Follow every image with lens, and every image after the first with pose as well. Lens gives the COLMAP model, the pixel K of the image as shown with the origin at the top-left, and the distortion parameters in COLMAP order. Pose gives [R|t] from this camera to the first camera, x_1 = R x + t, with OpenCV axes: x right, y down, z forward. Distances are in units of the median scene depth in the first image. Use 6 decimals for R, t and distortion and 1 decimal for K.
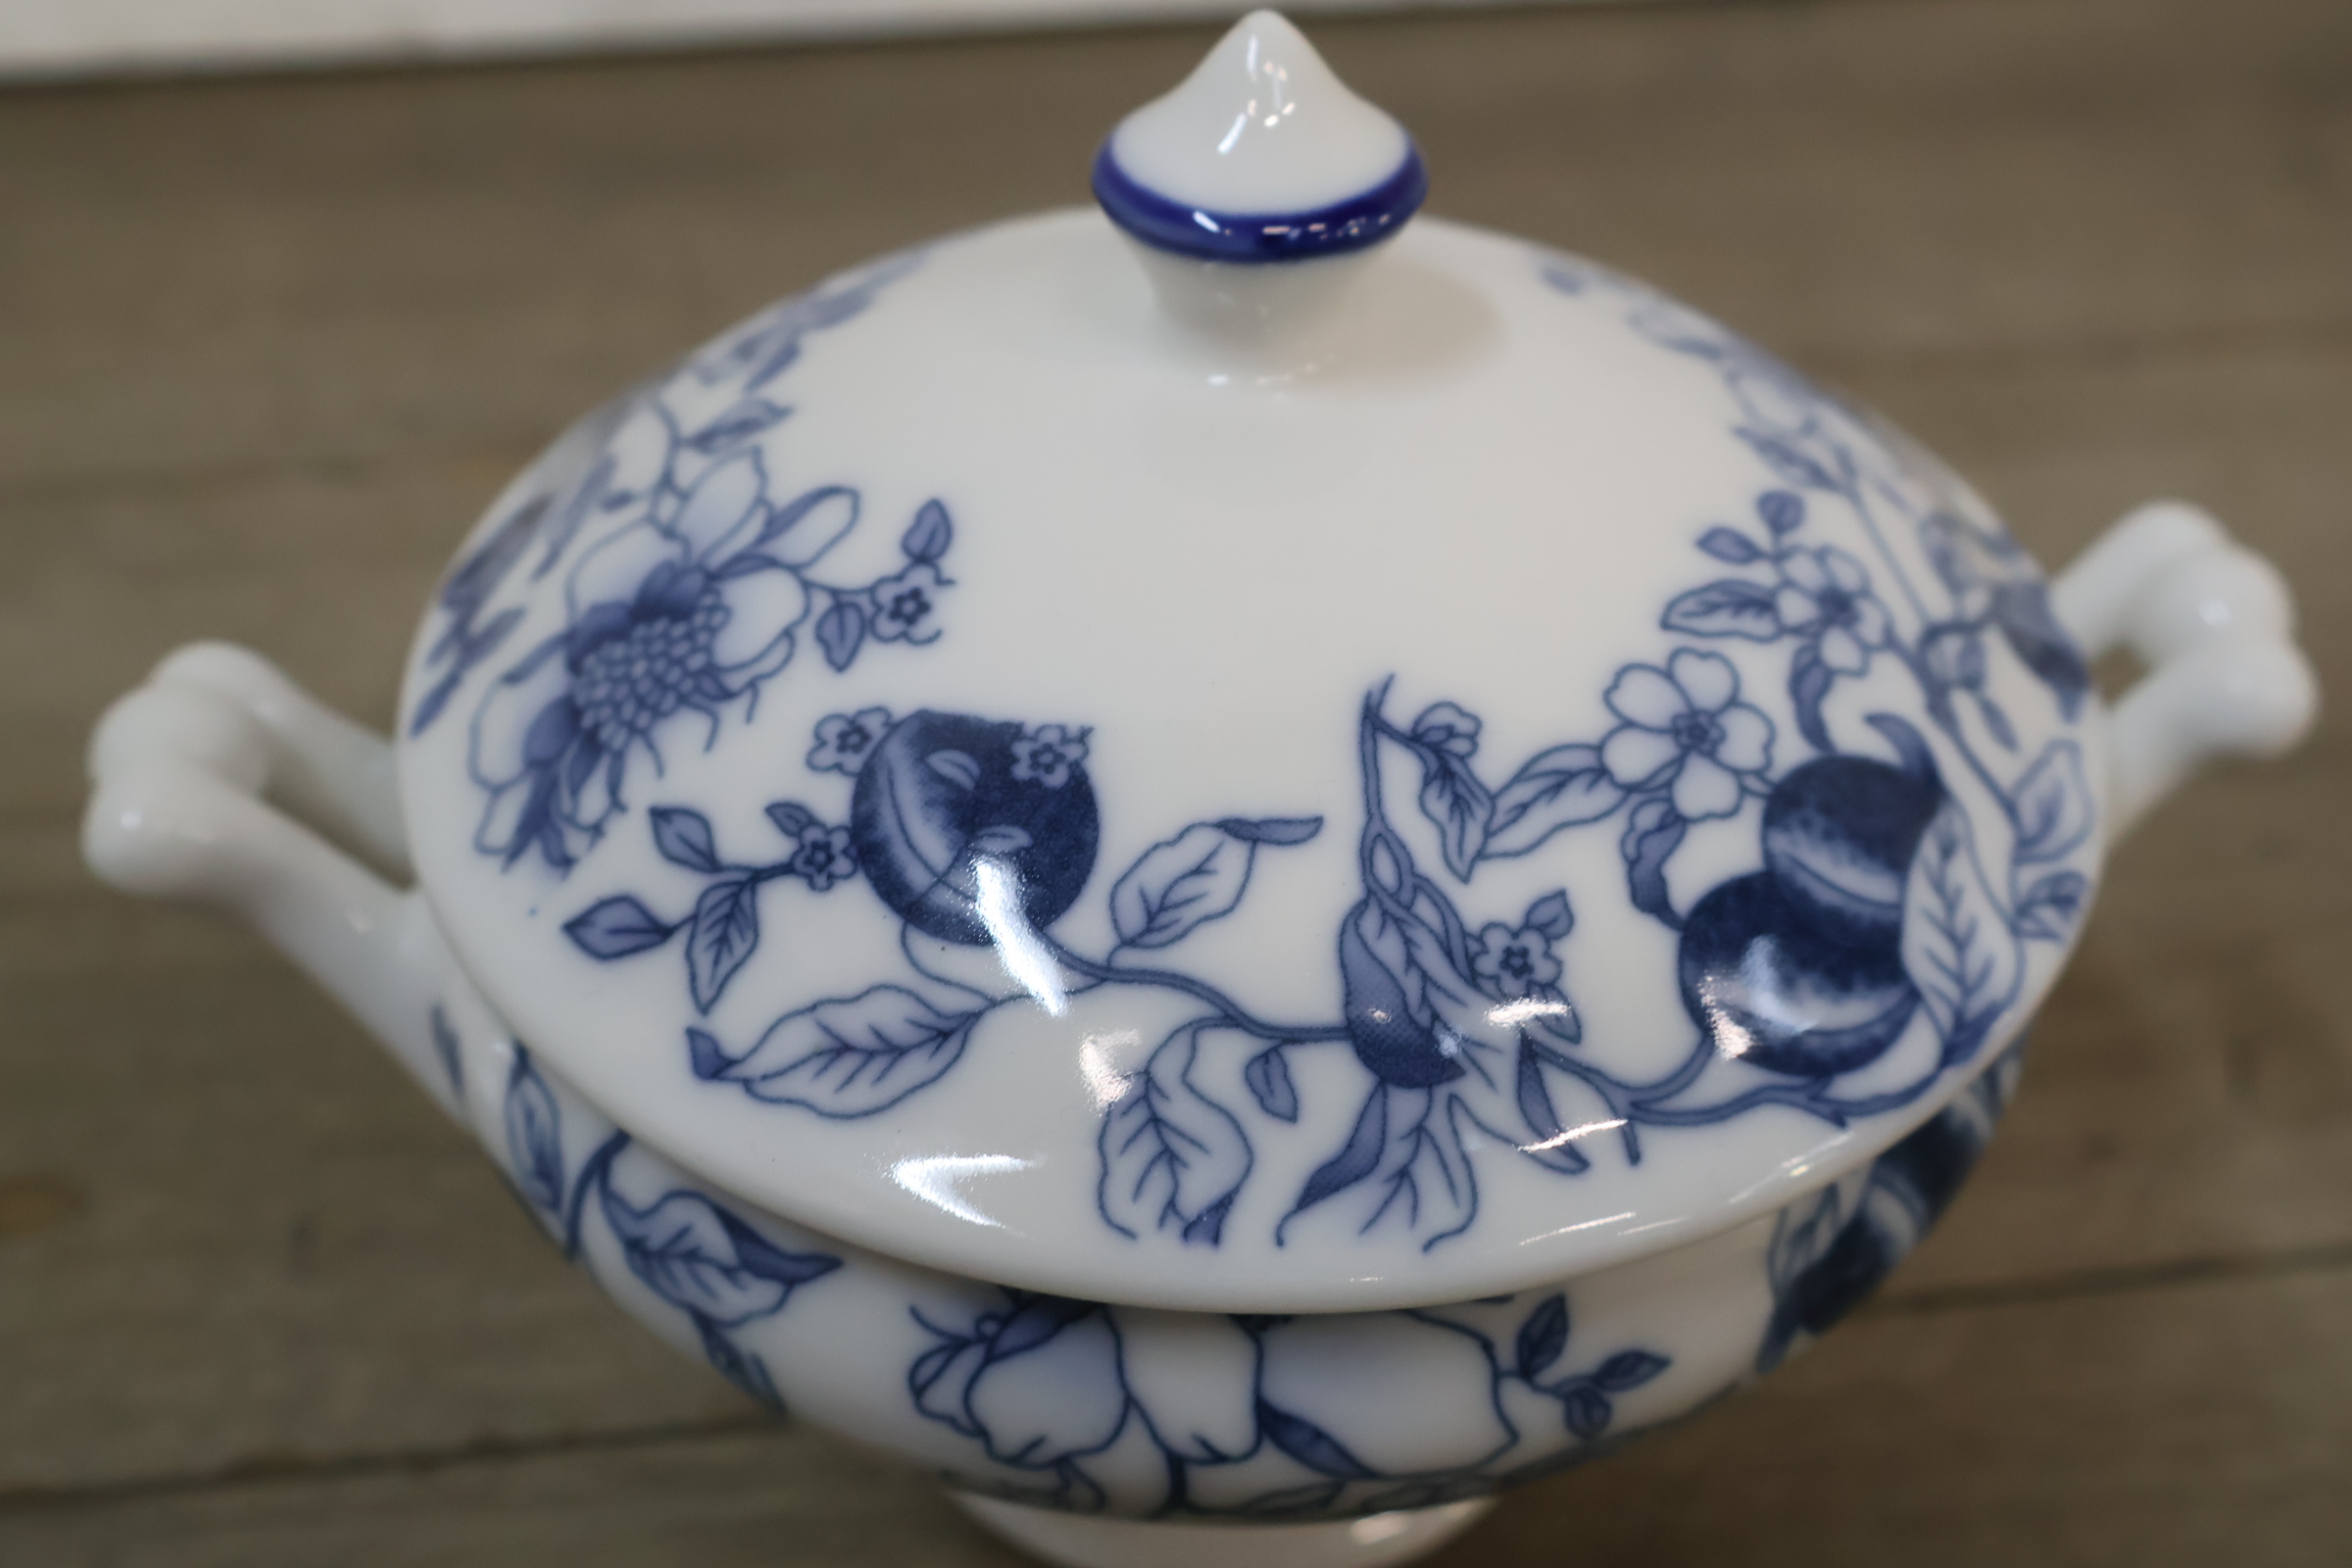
lens RADIAL K [[2434.6, 0, 1164.9], [0, 2434.6, 783.7], [0, 0, 1]] dist [0.013137, -0.017466]
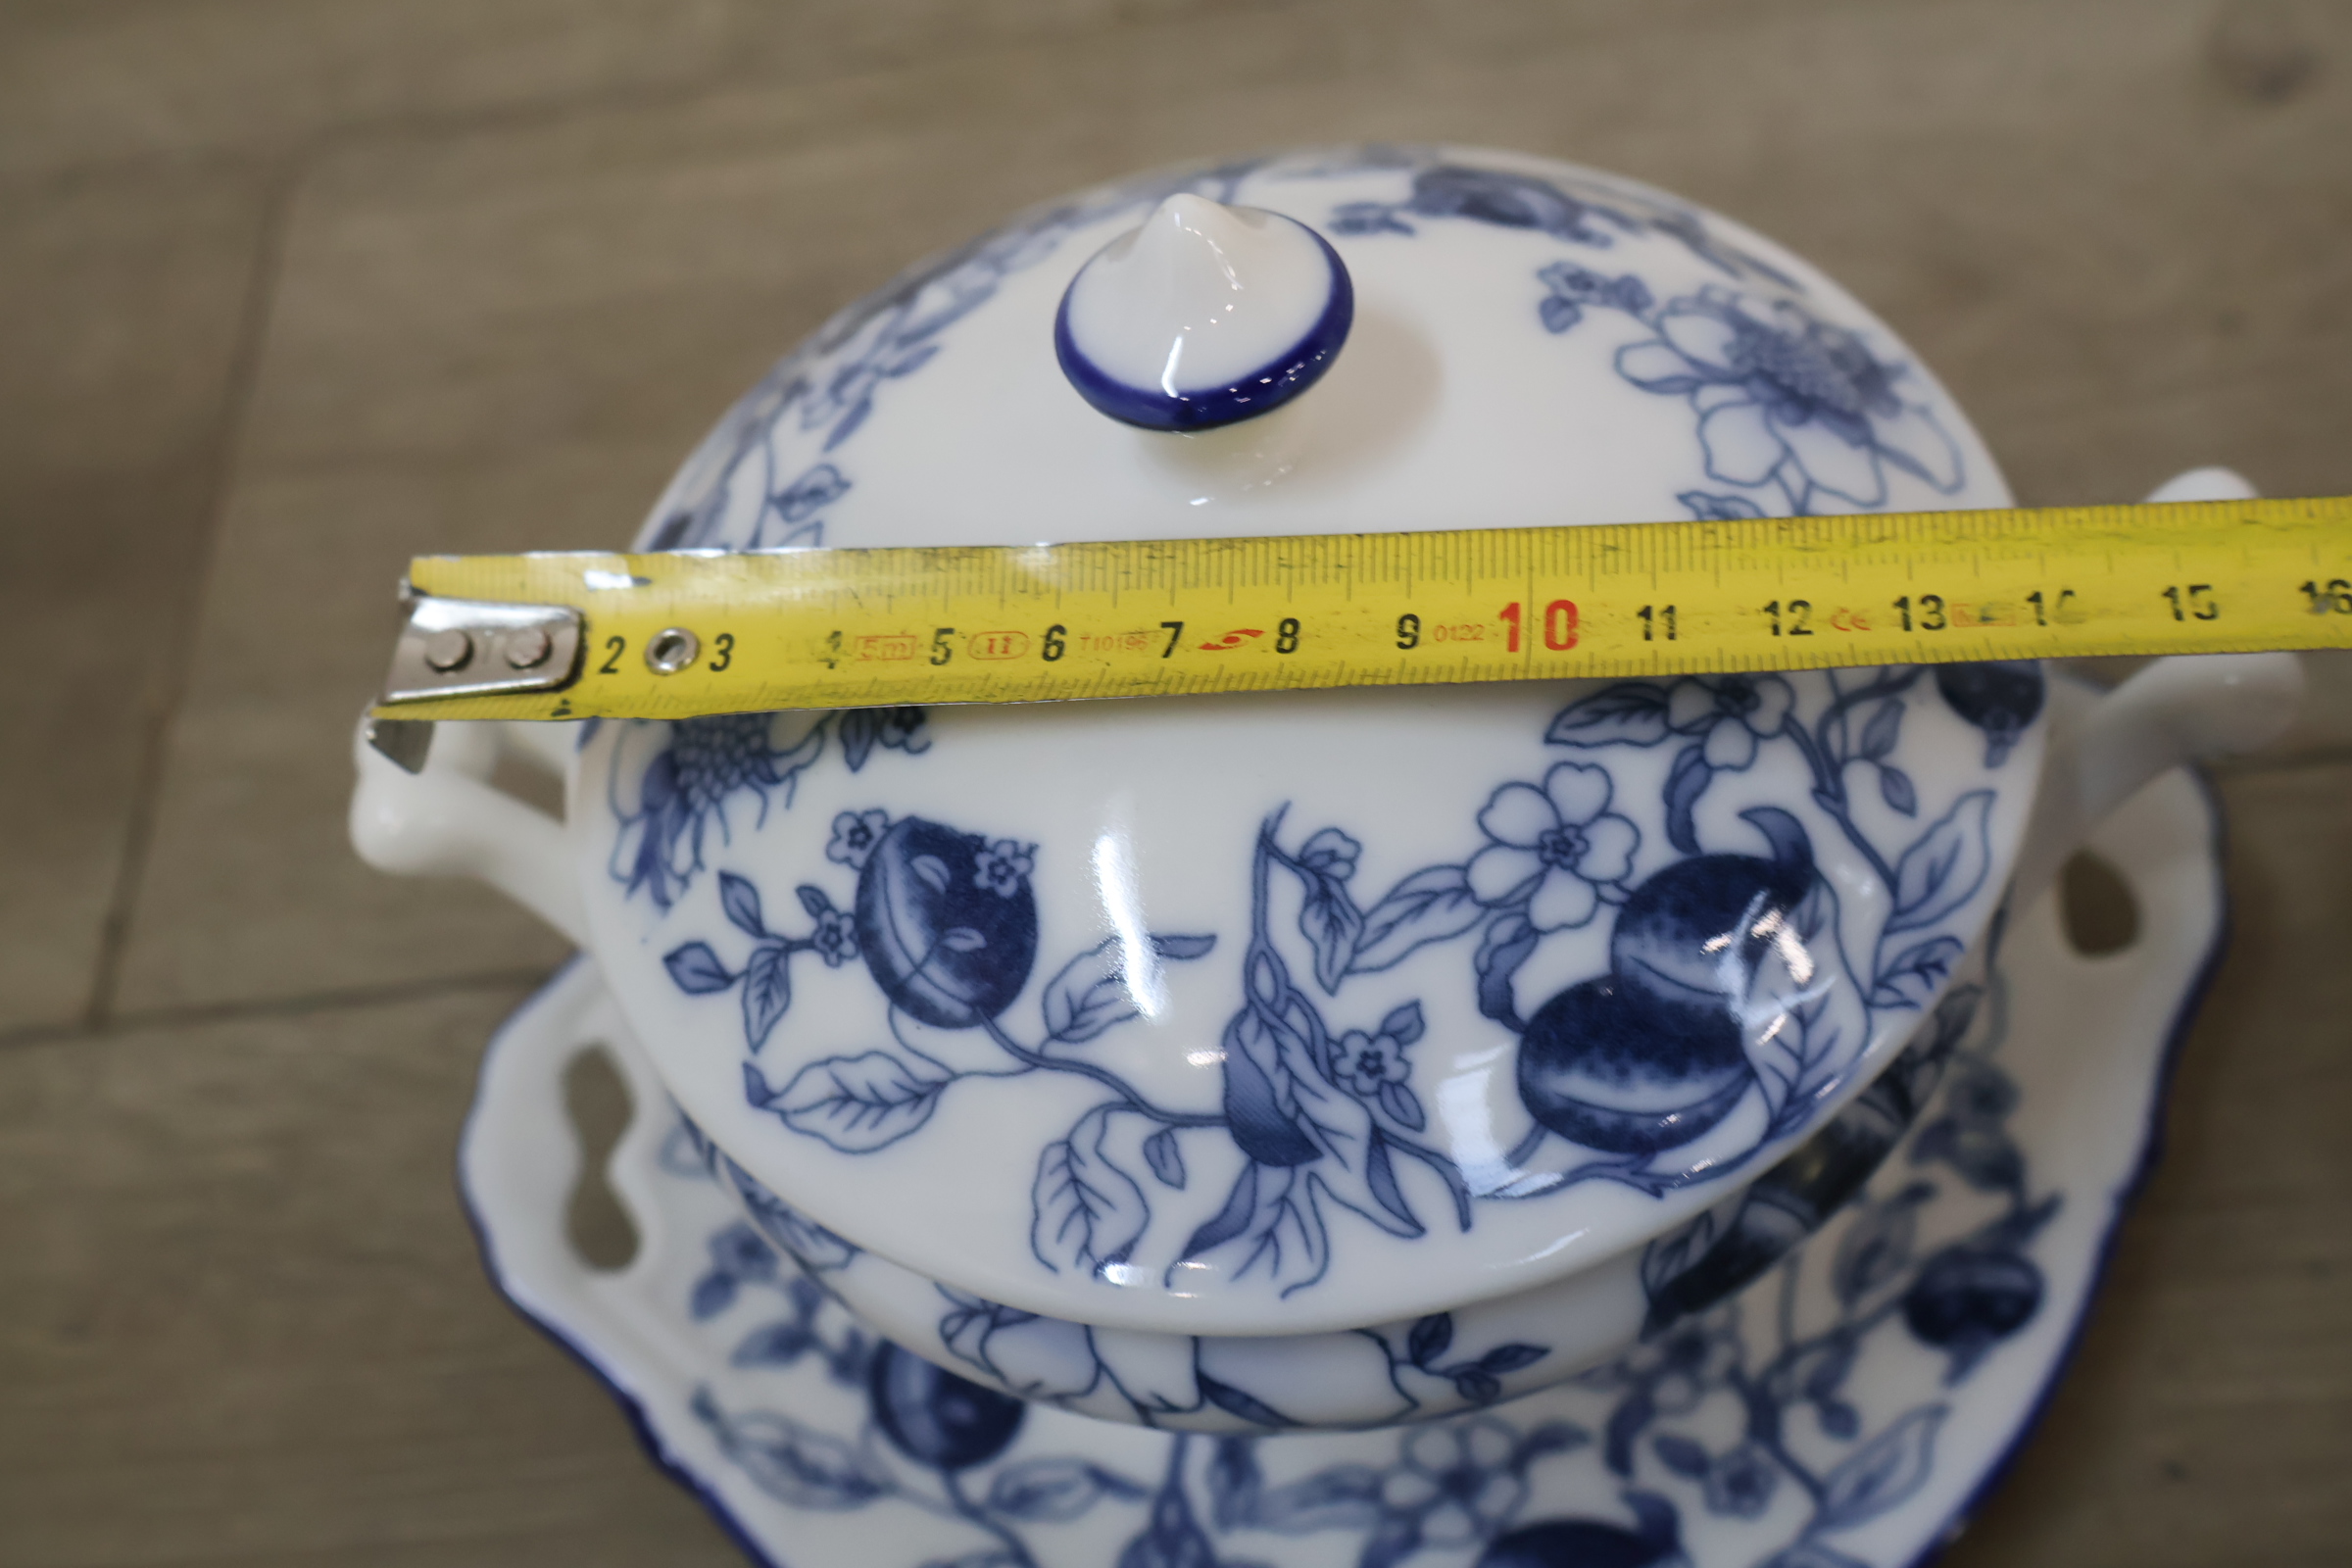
lens RADIAL K [[2472.4, 0, 1167.6], [0, 2472.4, 776.7], [0, 0, 1]] dist [0.007713, 0.004554]
pose [[0.974232, 0.021271, -0.224542, 0.306735], [0.034575, 0.969692, 0.241872, -0.349573], [0.222882, -0.243403, 0.943970, -0.130801]]
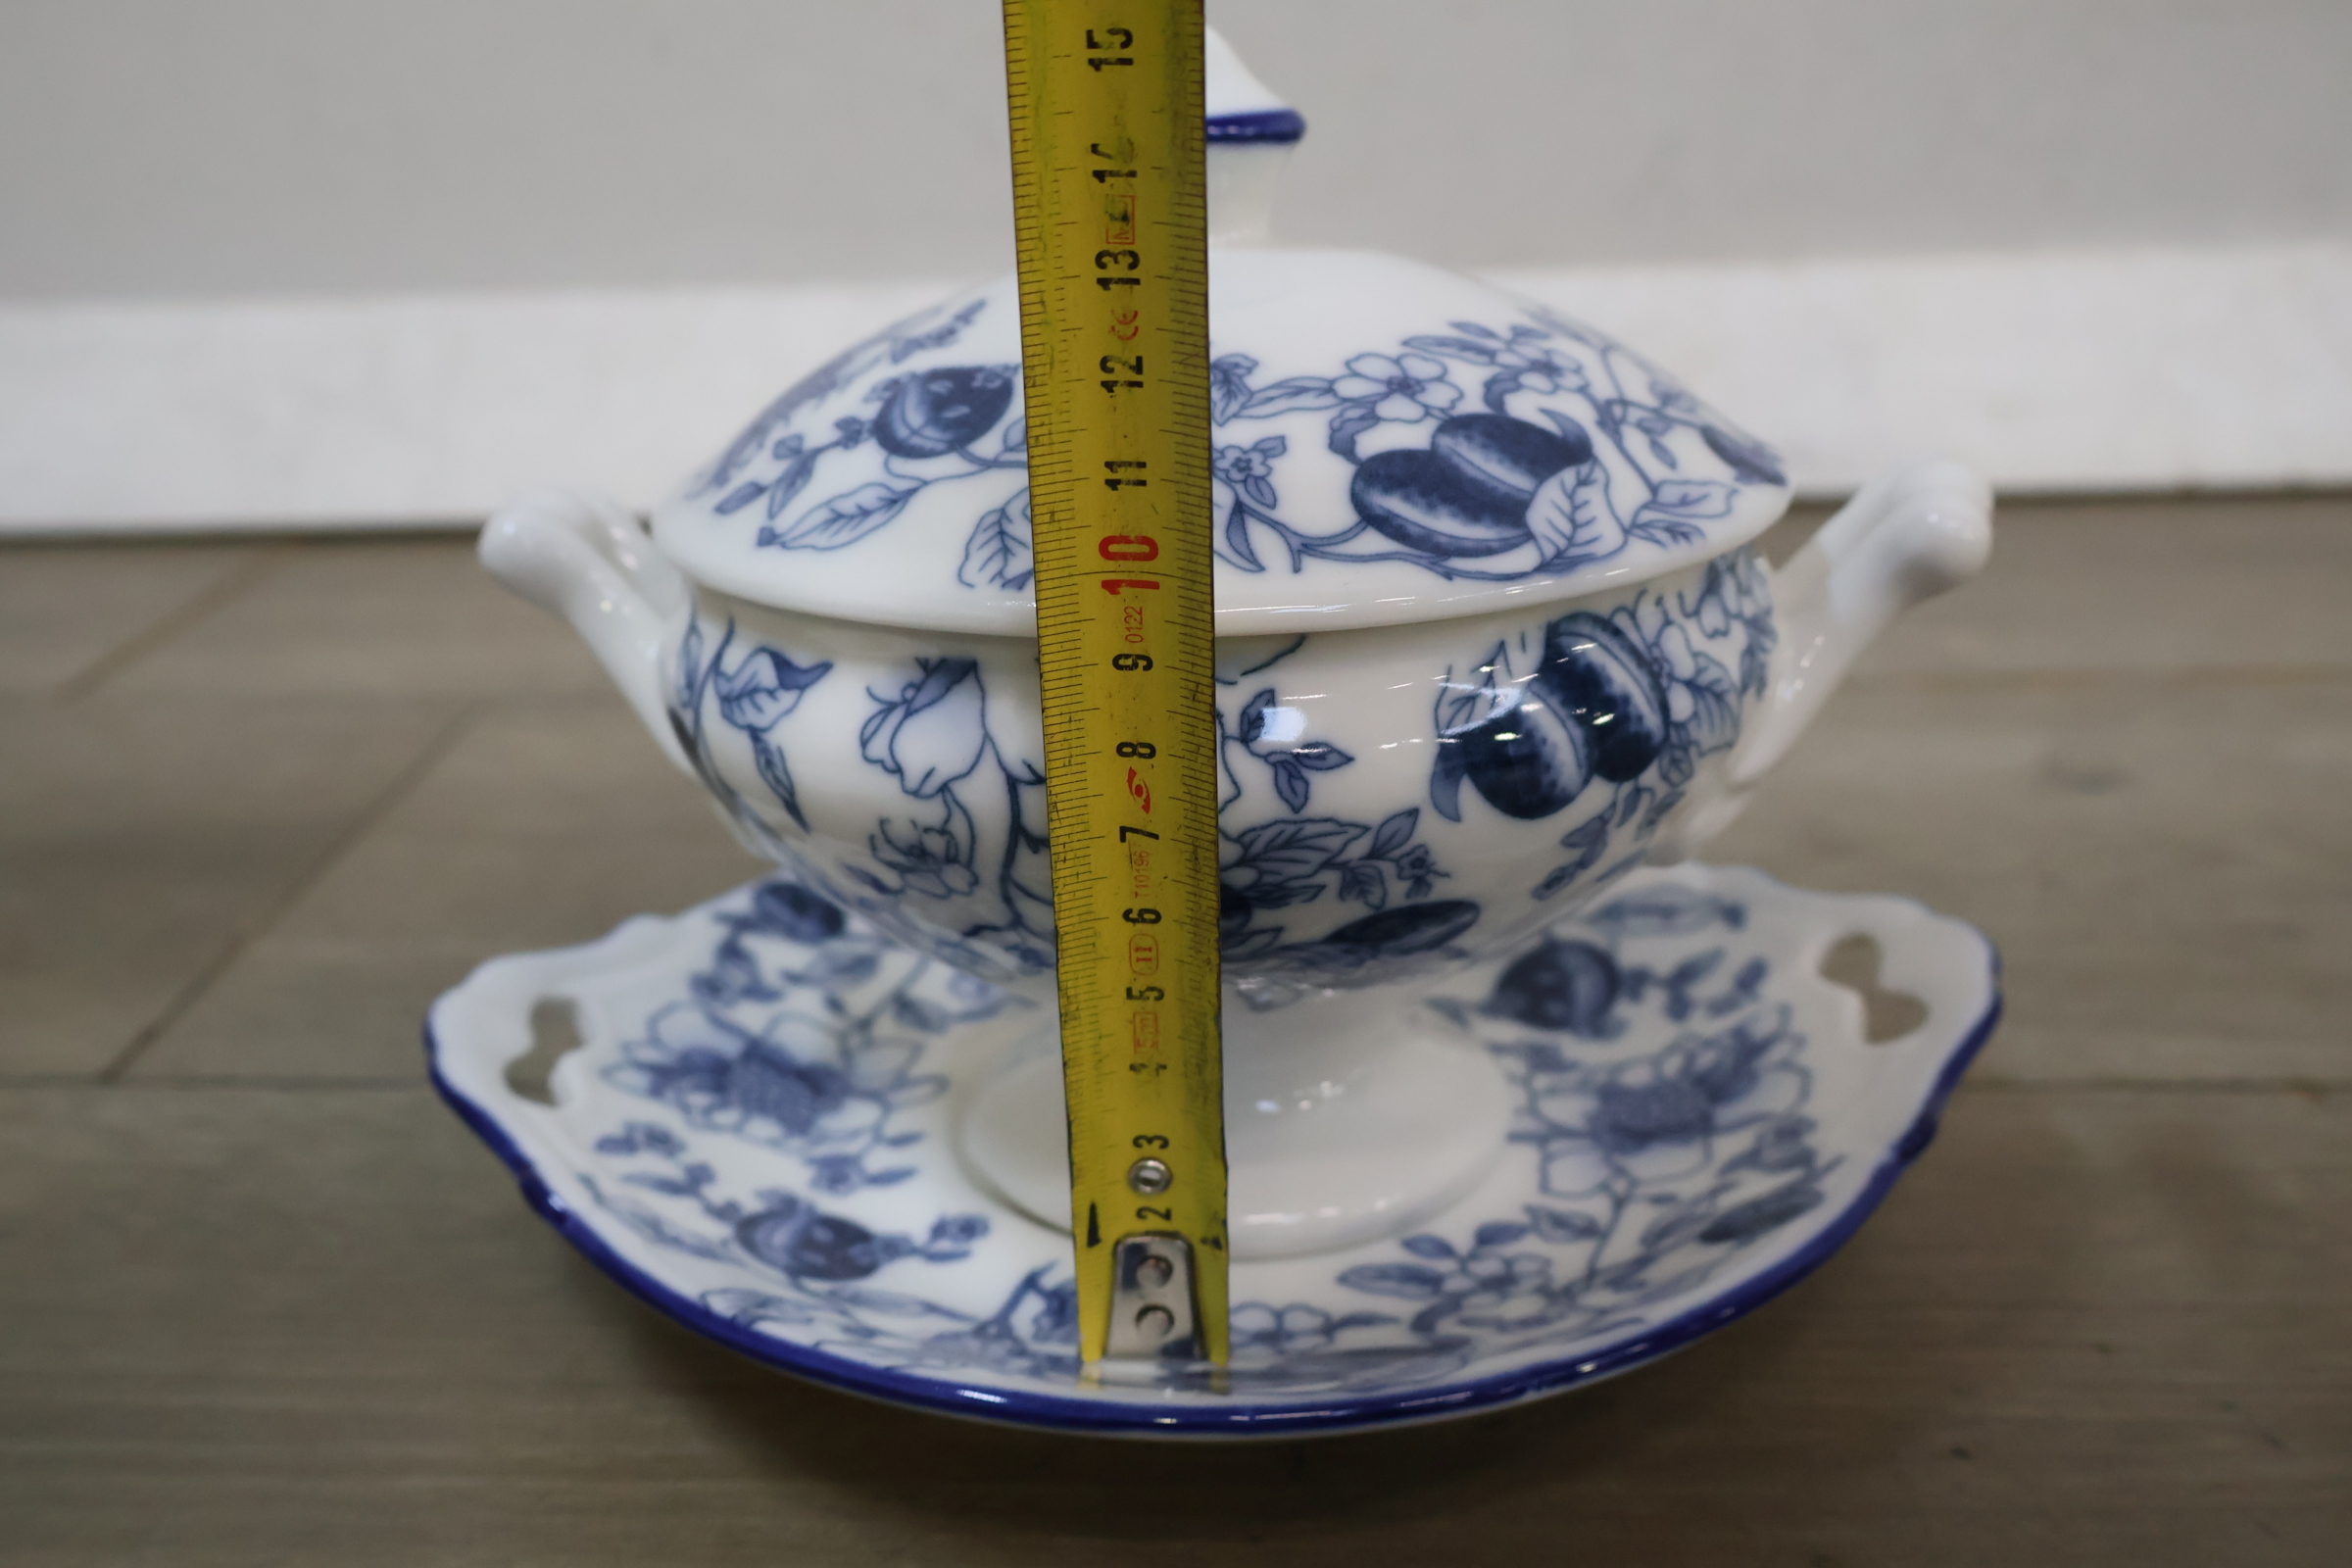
lens RADIAL K [[2472.4, 0, 1167.6], [0, 2472.4, 776.7], [0, 0, 1]] dist [0.007713, 0.004554]
pose [[0.964636, 0.039515, -0.260605, 0.506837], [-0.132450, 0.927477, -0.349634, 0.801419], [0.227890, 0.371787, 0.899912, -0.366305]]
